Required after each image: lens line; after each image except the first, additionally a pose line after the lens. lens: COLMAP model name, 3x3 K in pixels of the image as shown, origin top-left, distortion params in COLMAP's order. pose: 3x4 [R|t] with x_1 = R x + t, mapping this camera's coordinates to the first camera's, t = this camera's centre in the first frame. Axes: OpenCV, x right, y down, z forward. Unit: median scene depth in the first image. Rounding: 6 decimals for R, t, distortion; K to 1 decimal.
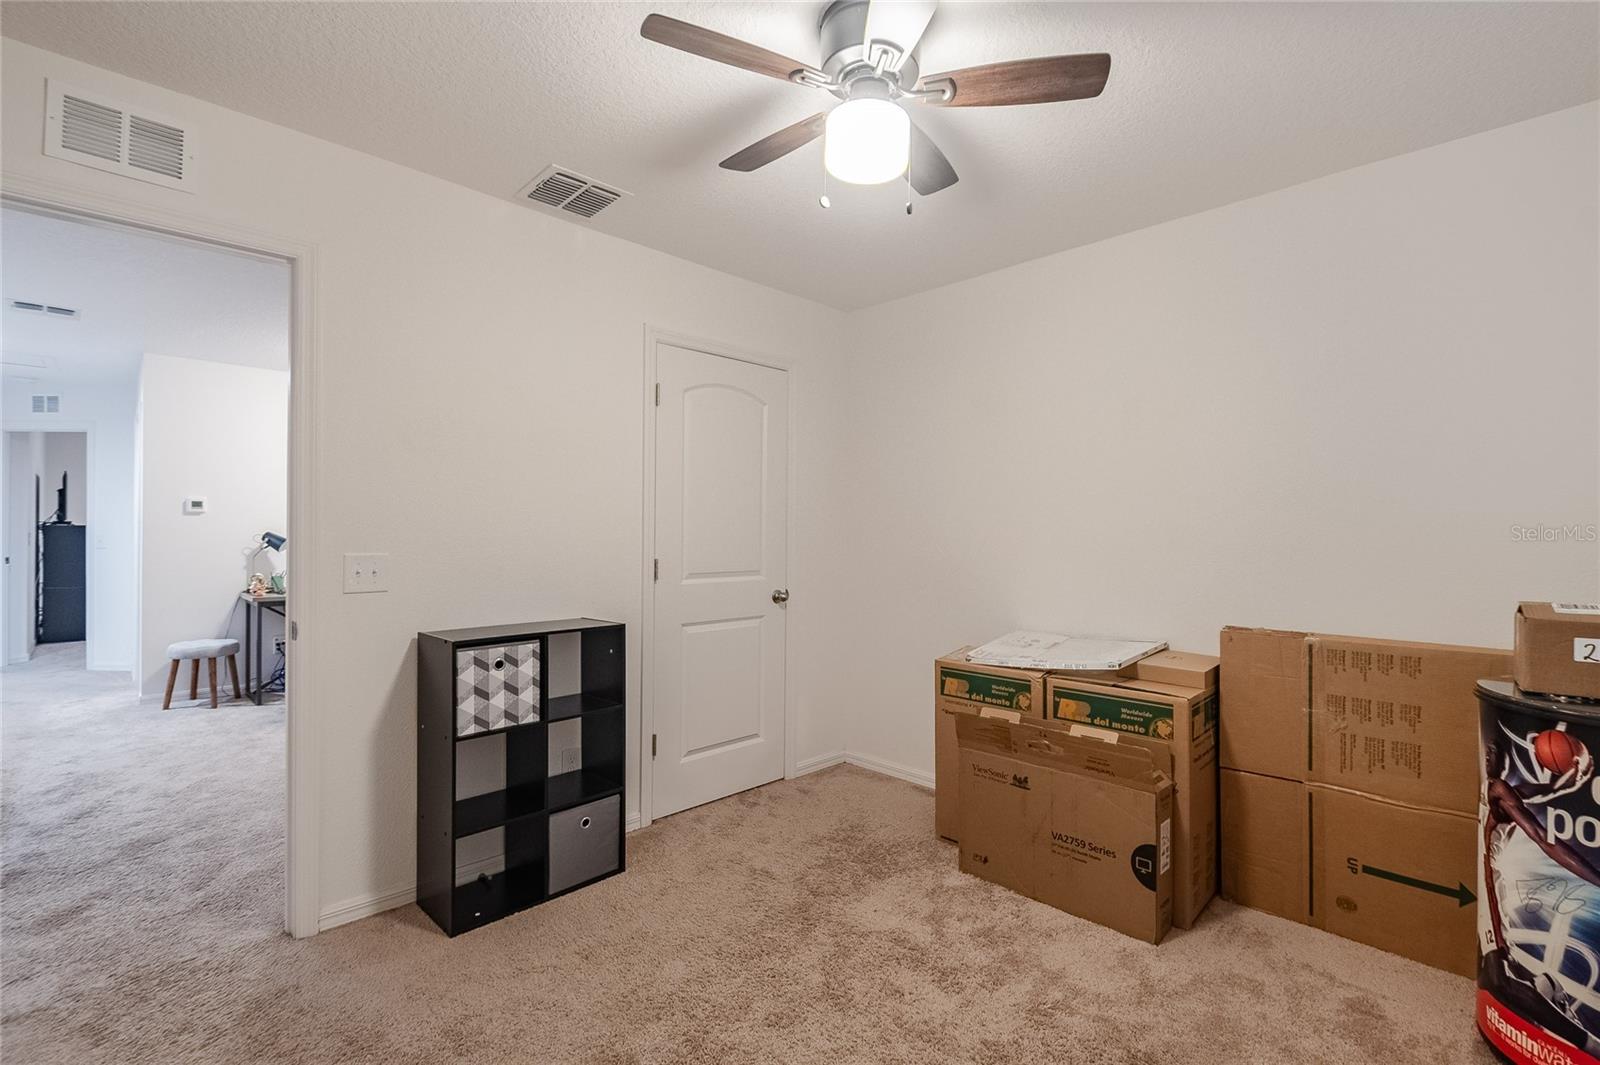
lens RADIAL K [[712.8, 0, 814.6], [0, 712.8, 524.2], [0, 0, 1]] dist [0.001226, -0.008242]
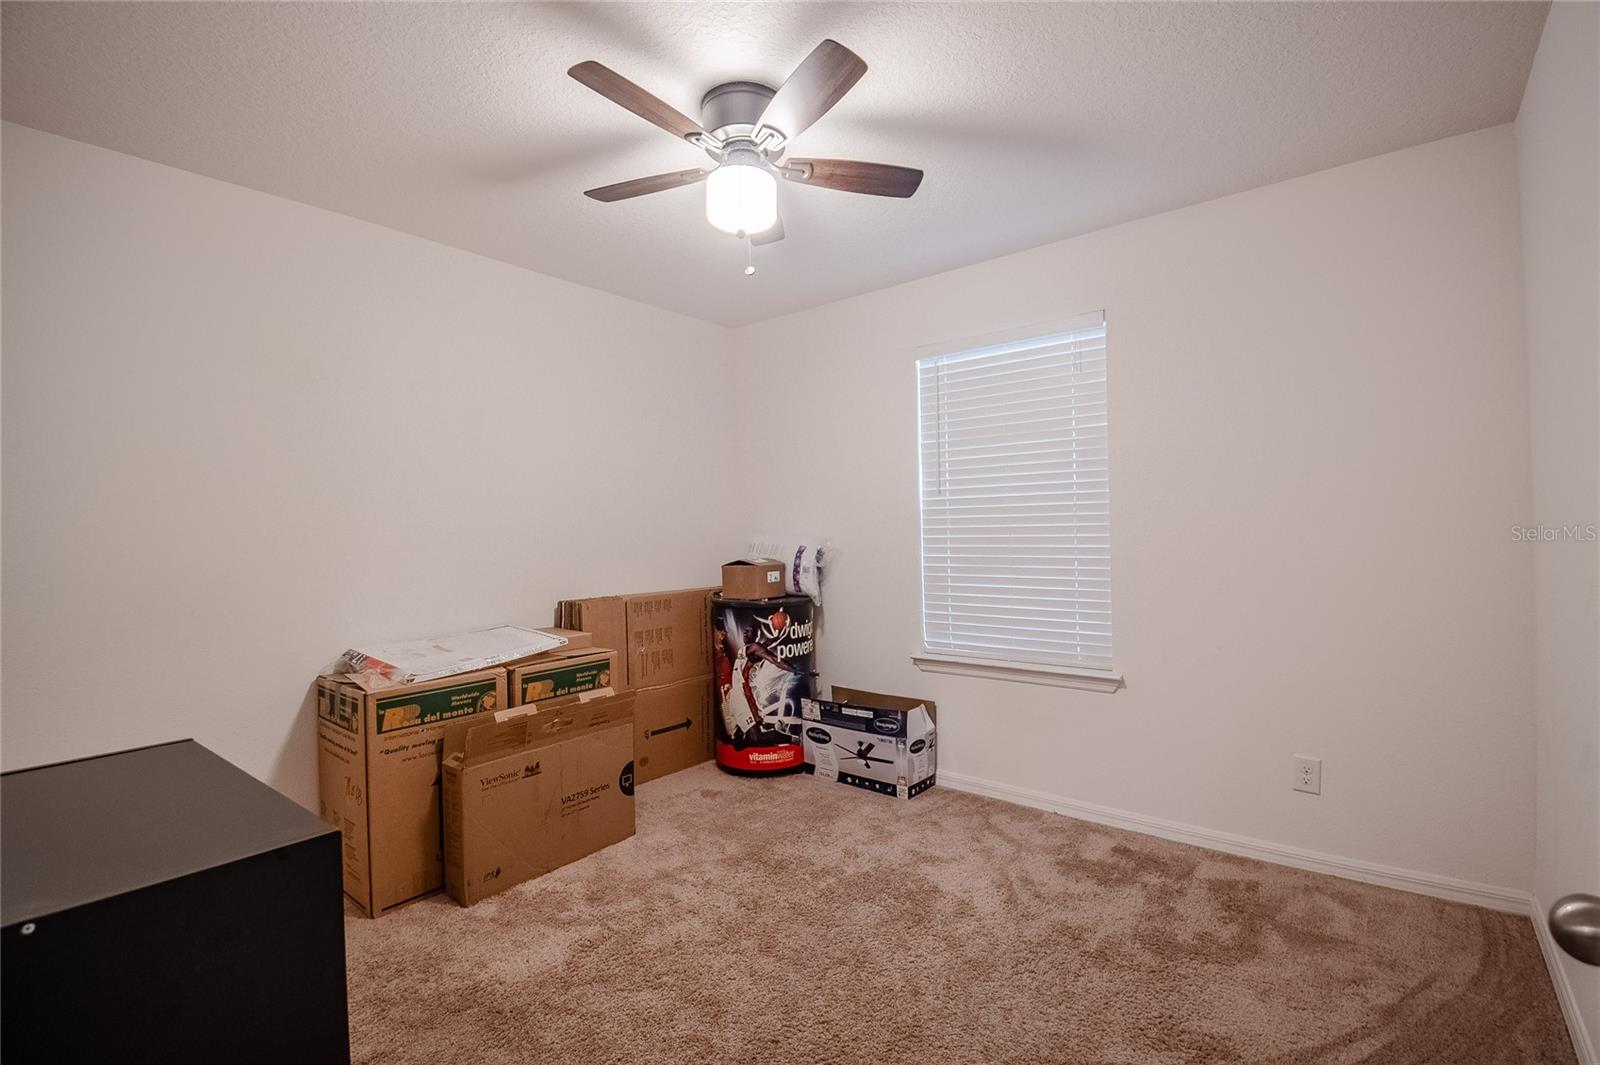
lens RADIAL K [[712.8, 0, 814.6], [0, 712.8, 524.2], [0, 0, 1]] dist [0.001226, -0.008242]
pose [[-0.111856, 0.004348, 0.993715, -1.103830], [0.002727, 0.999988, -0.004068, 0.015067], [-0.993721, 0.002255, -0.111866, 0.997894]]
